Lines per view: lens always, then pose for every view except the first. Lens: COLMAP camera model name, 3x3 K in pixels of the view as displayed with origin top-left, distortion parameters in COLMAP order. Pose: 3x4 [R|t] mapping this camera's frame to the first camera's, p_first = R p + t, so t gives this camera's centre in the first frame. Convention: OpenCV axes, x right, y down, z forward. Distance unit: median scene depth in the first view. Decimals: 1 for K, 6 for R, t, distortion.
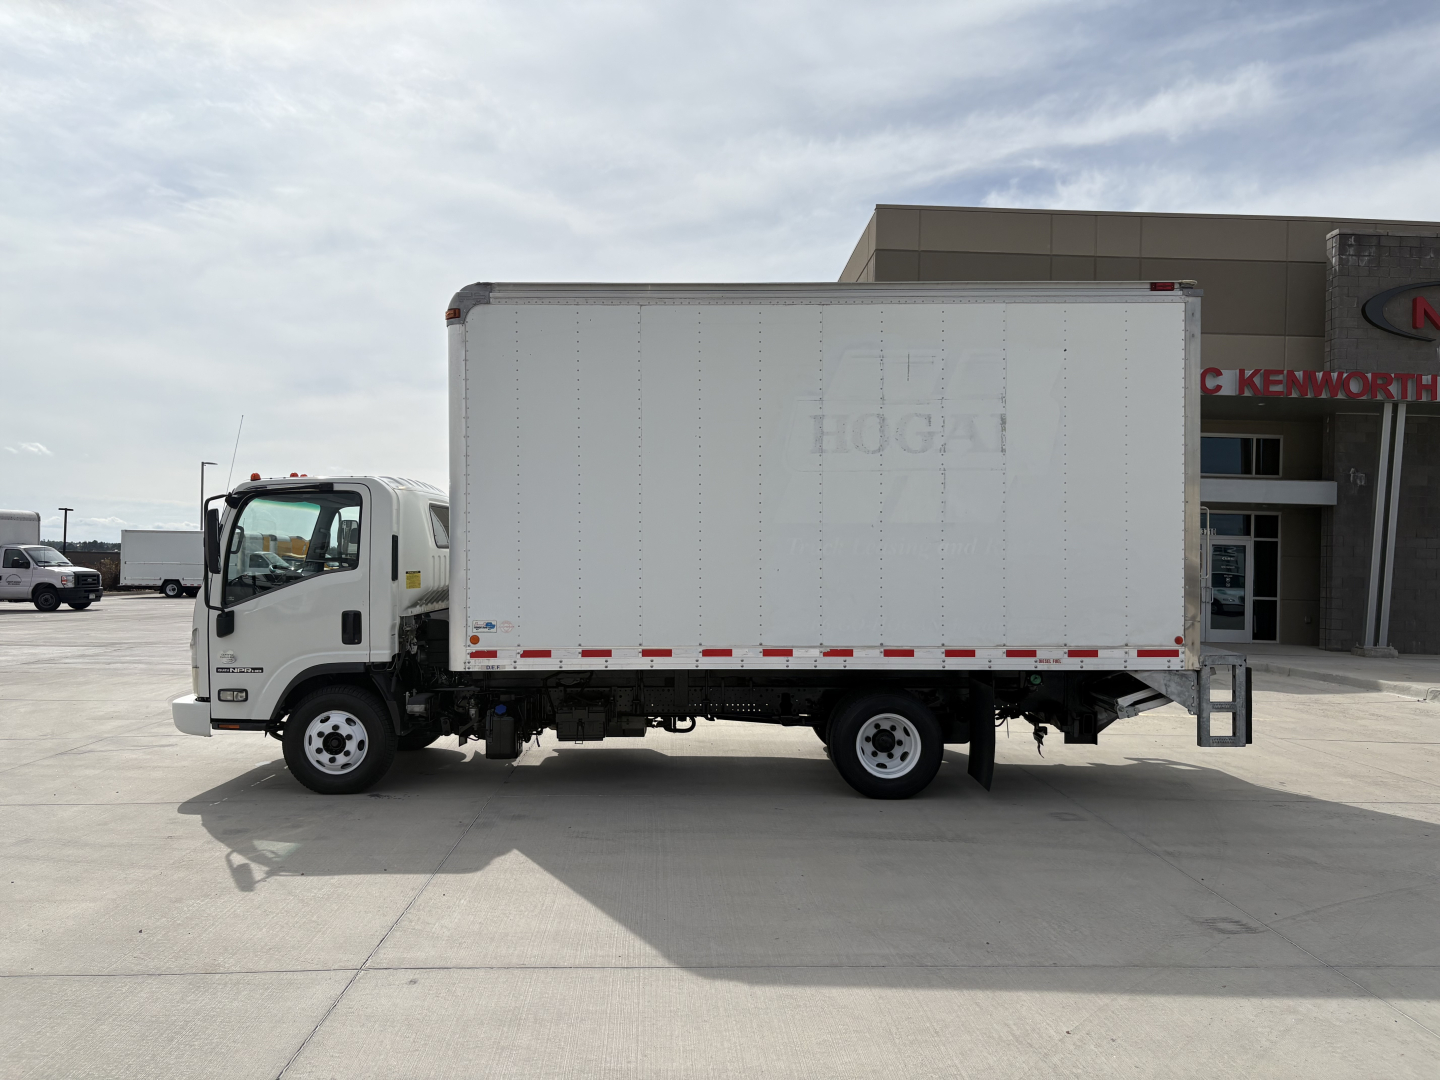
lens RADIAL K [[1070.8, 0, 691.9], [0, 1070.8, 536.0], [0, 0, 1]] dist [0.065577, -0.064806]
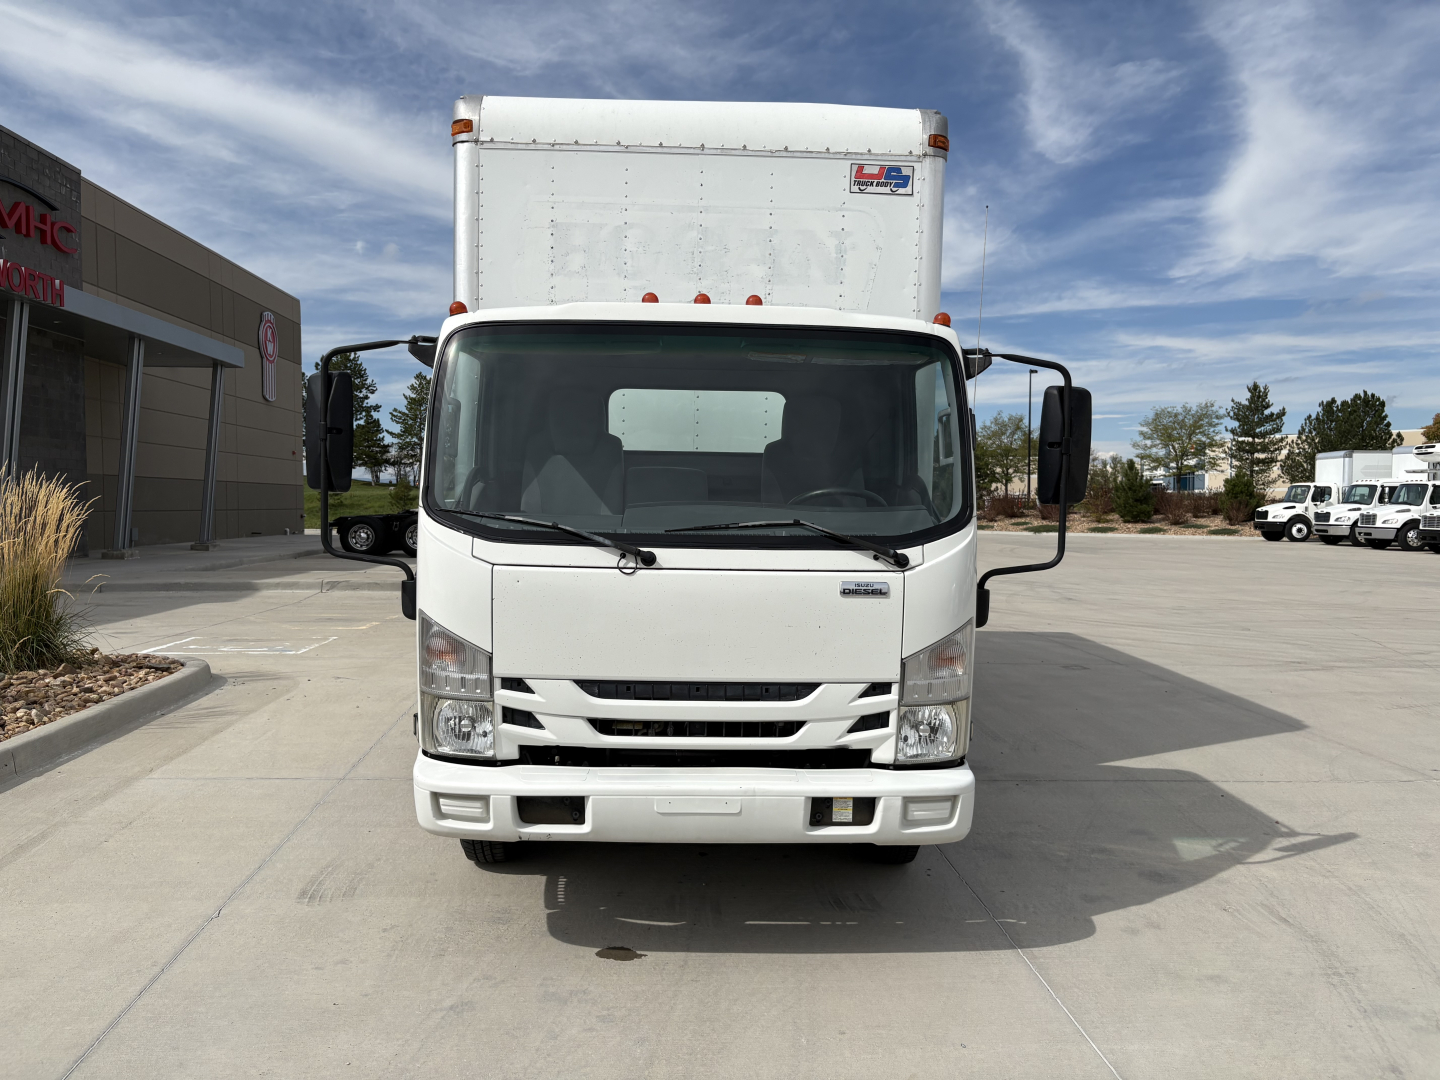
lens RADIAL K [[1070.8, 0, 723.5], [0, 1070.8, 539.9], [0, 0, 1]] dist [0.065577, -0.064806]
pose [[-0.018367, -0.062692, 0.997864, -1.150852], [-0.028637, 0.997656, 0.062152, 0.023923], [-0.999421, -0.027434, -0.020120, 1.364644]]
